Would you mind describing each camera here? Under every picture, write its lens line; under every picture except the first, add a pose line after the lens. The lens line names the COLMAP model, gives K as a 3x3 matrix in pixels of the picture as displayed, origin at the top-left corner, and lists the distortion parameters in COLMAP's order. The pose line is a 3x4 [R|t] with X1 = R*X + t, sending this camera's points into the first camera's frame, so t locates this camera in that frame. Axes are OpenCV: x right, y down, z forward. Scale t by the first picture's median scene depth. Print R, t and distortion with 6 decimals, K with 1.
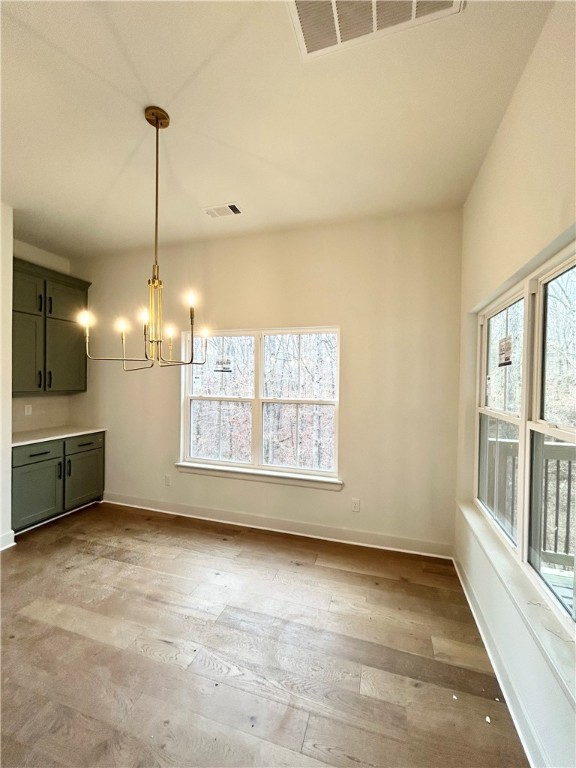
lens RADIAL K [[312.3, 0, 288.9], [0, 312.3, 384.7], [0, 0, 1]] dist [0.005278, 0.000525]
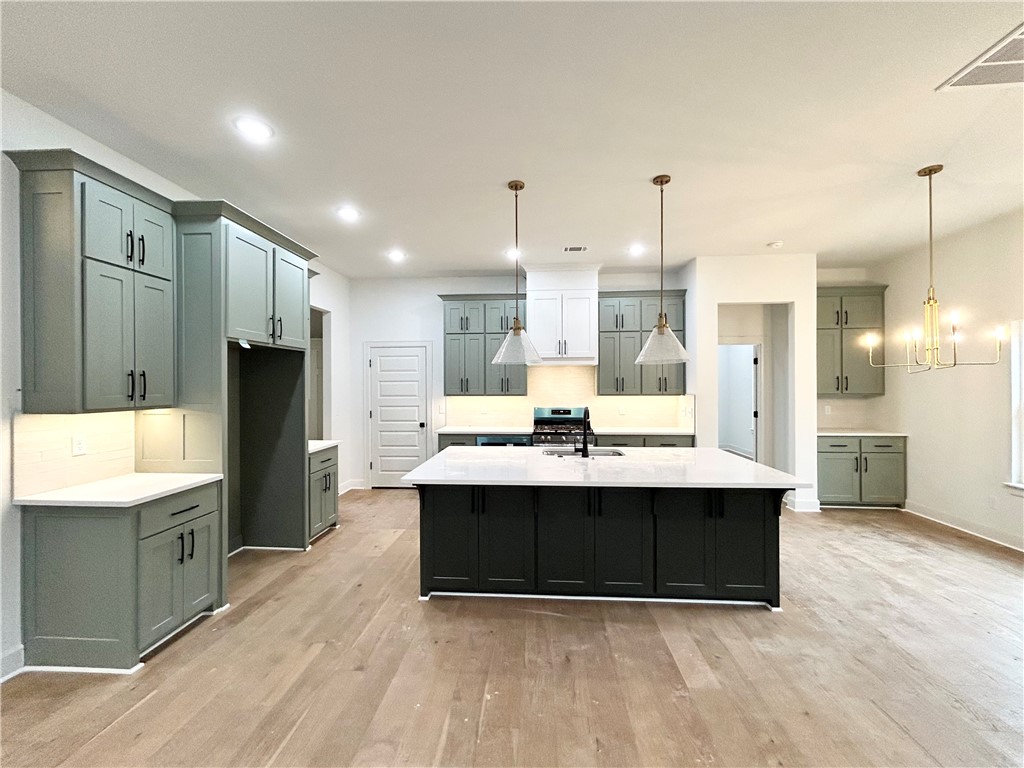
lens RADIAL K [[416.4, 0, 516.5], [0, 416.4, 389.0], [0, 0, 1]] dist [0.005278, 0.000525]
pose [[0.244296, -0.010663, -0.969642, 0.427332], [0.002517, 0.999943, -0.010362, 0.017199], [0.969697, 0.000091, 0.244309, -0.548208]]
